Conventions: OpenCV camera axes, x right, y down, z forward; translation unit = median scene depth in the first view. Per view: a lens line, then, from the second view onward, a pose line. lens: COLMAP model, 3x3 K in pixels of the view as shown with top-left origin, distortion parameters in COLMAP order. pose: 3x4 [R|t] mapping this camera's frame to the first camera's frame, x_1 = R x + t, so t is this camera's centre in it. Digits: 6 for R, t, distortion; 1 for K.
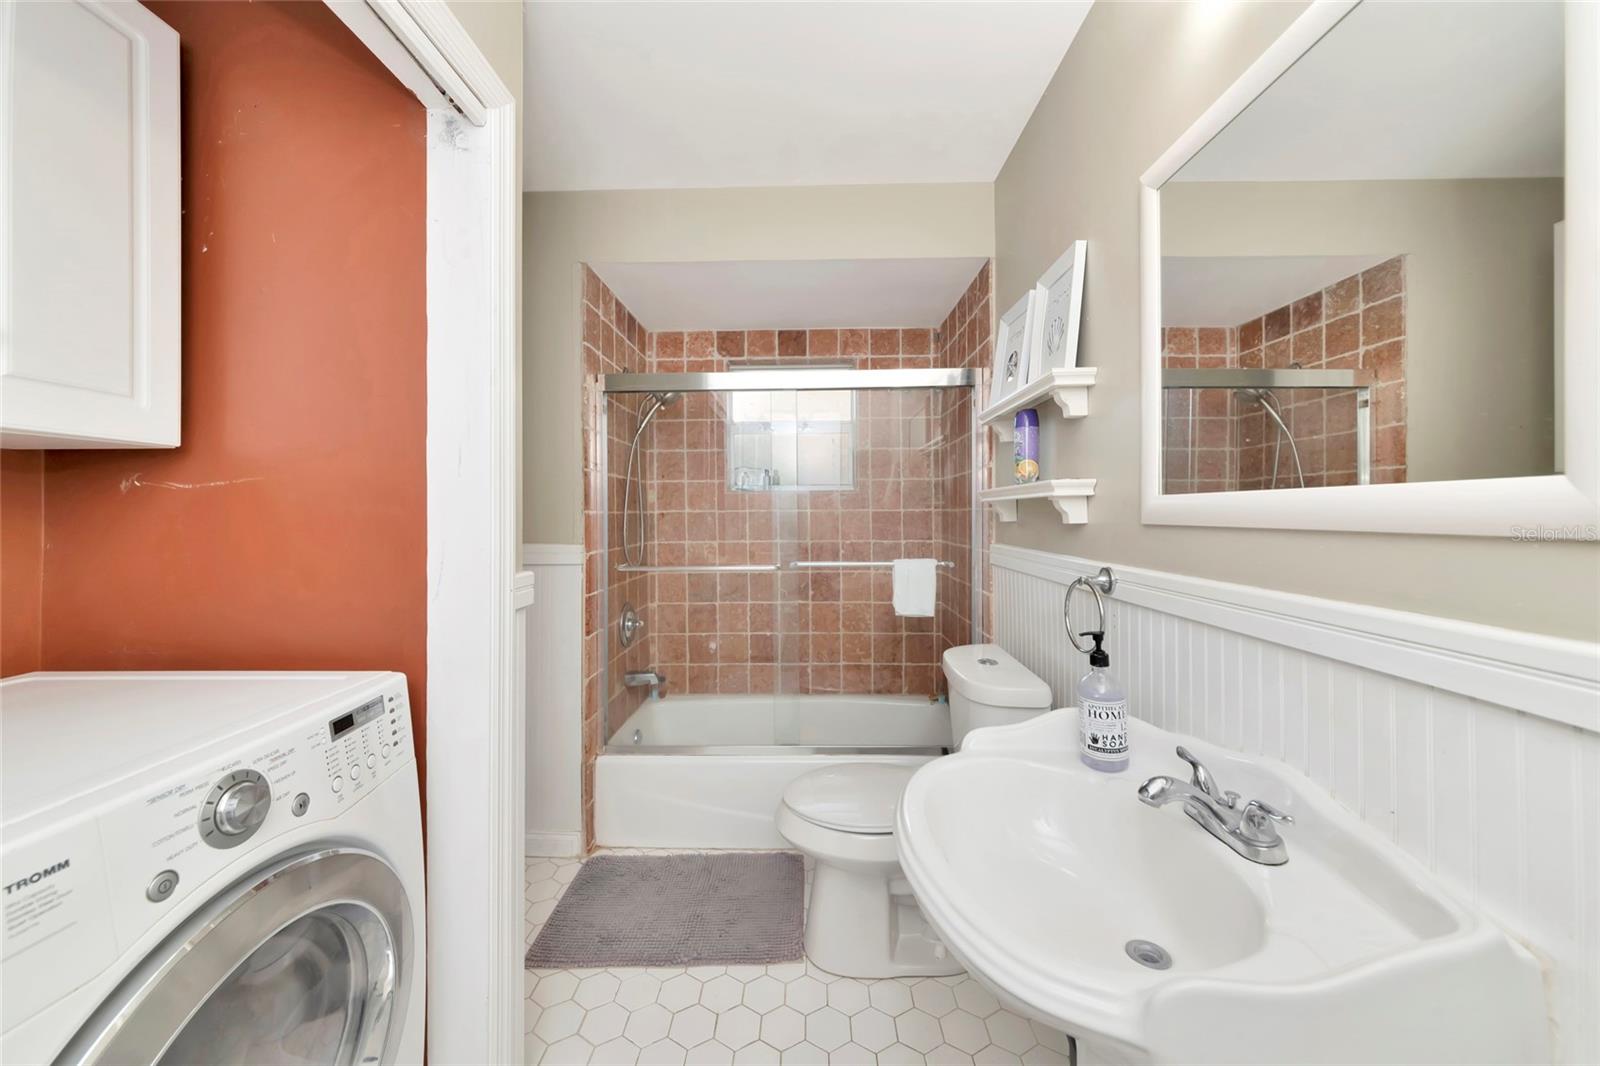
lens RADIAL K [[552.7, 0, 797.8], [0, 552.7, 515.1], [0, 0, 1]] dist [0.000869, 0.000003]
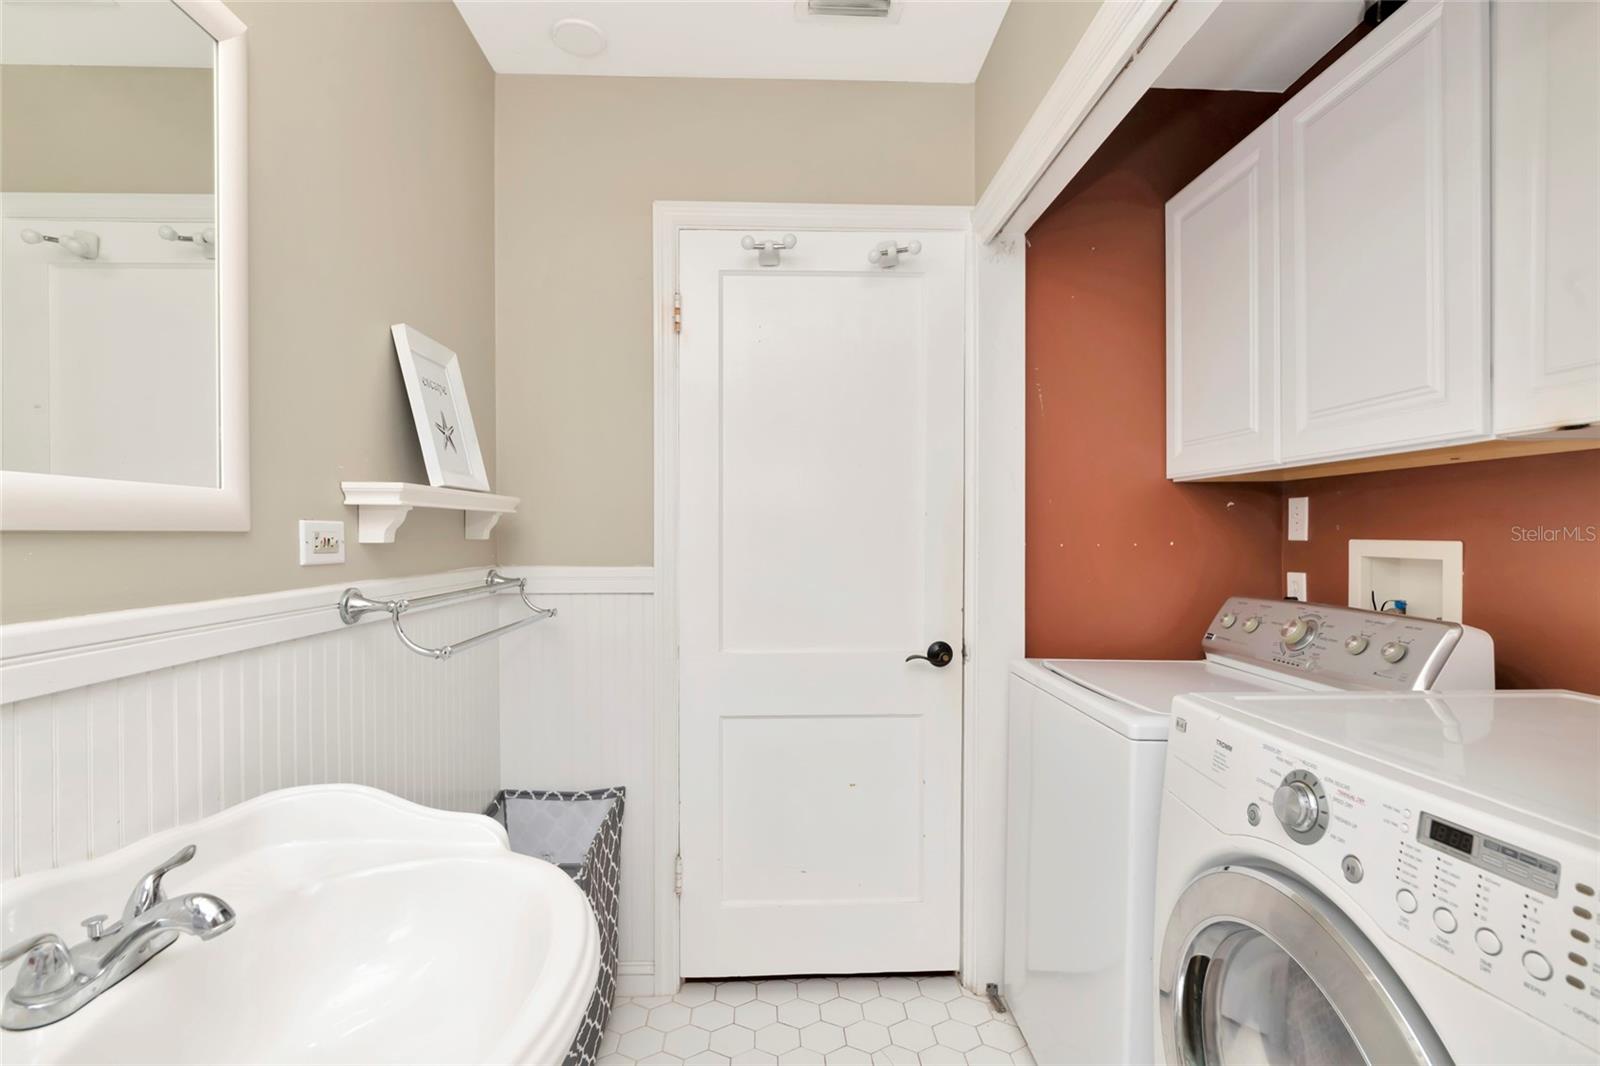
lens RADIAL K [[718.3, 0, 800.0], [0, 718.3, 533.0], [0, 0, 1]] dist [-0.002215, -0.001585]
pose [[-0.997914, 0.004834, -0.064374, -0.010695], [0.004679, 0.999986, 0.002561, 0.010223], [0.064386, 0.002254, -0.997923, 0.792686]]
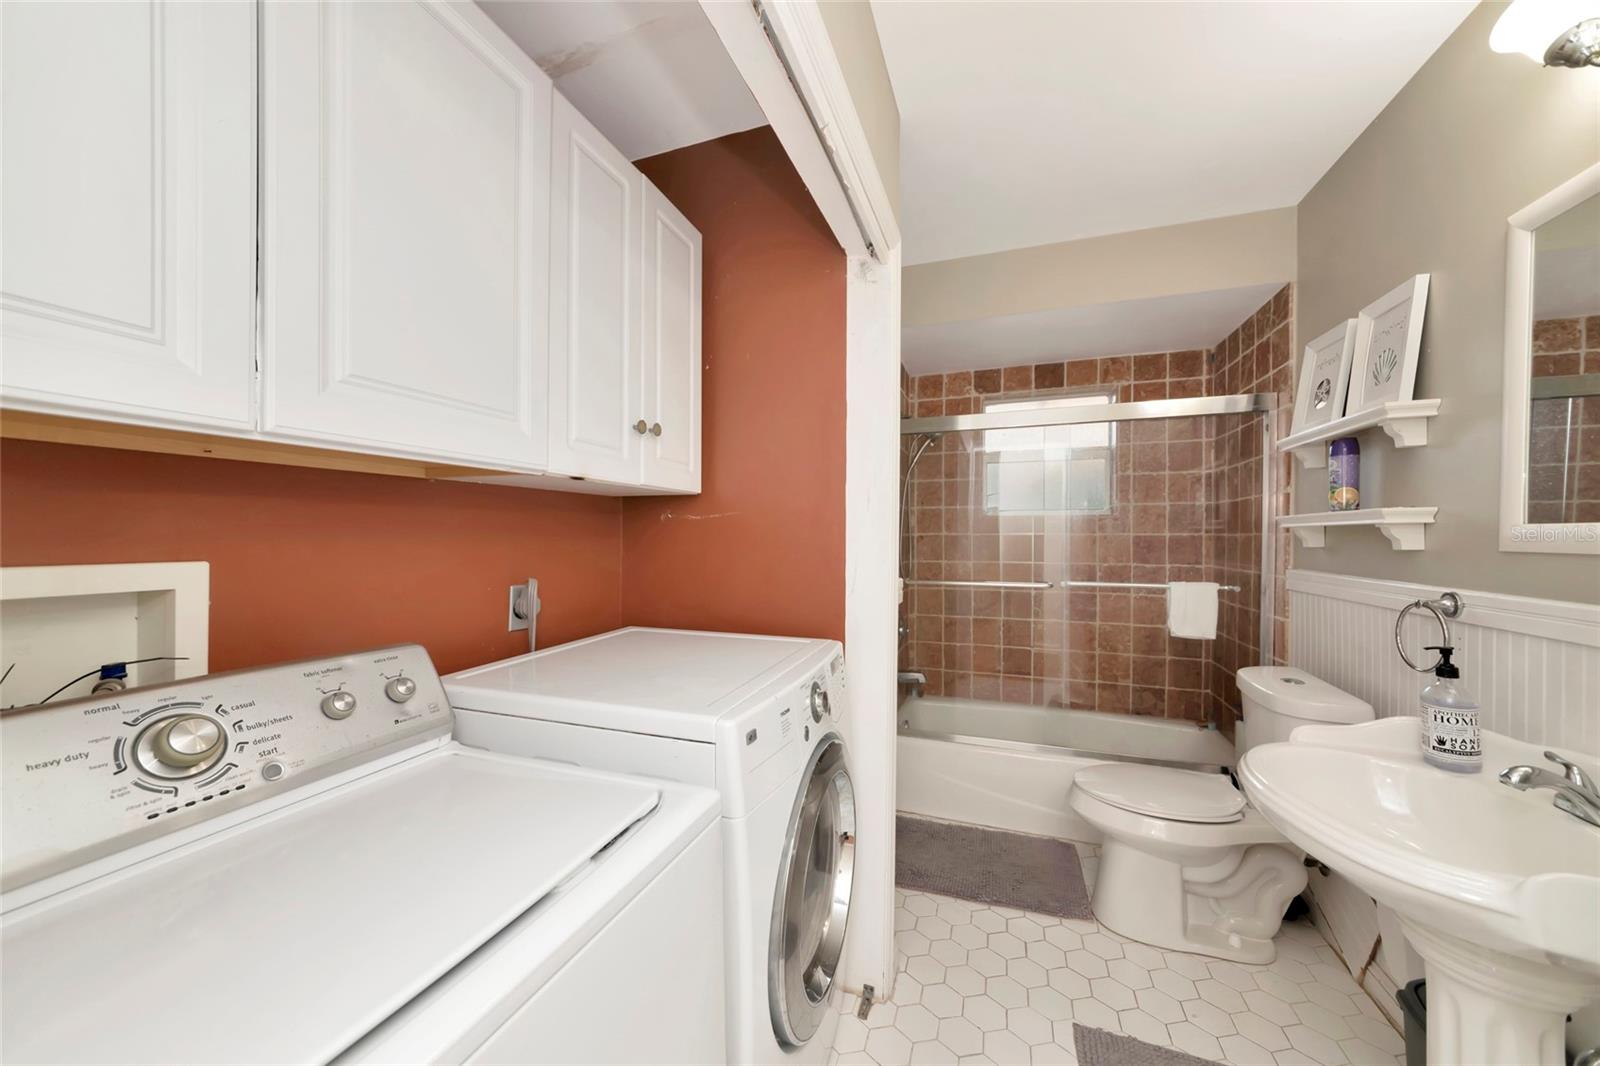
lens RADIAL K [[559.7, 0, 799.5], [0, 559.7, 541.1], [0, 0, 1]] dist [-0.000147, 0.001400]
pose [[0.948534, 0.011079, -0.316481, -0.172414], [-0.008562, 0.999920, 0.009344, -0.001052], [0.316559, -0.006153, 0.948553, -0.247109]]
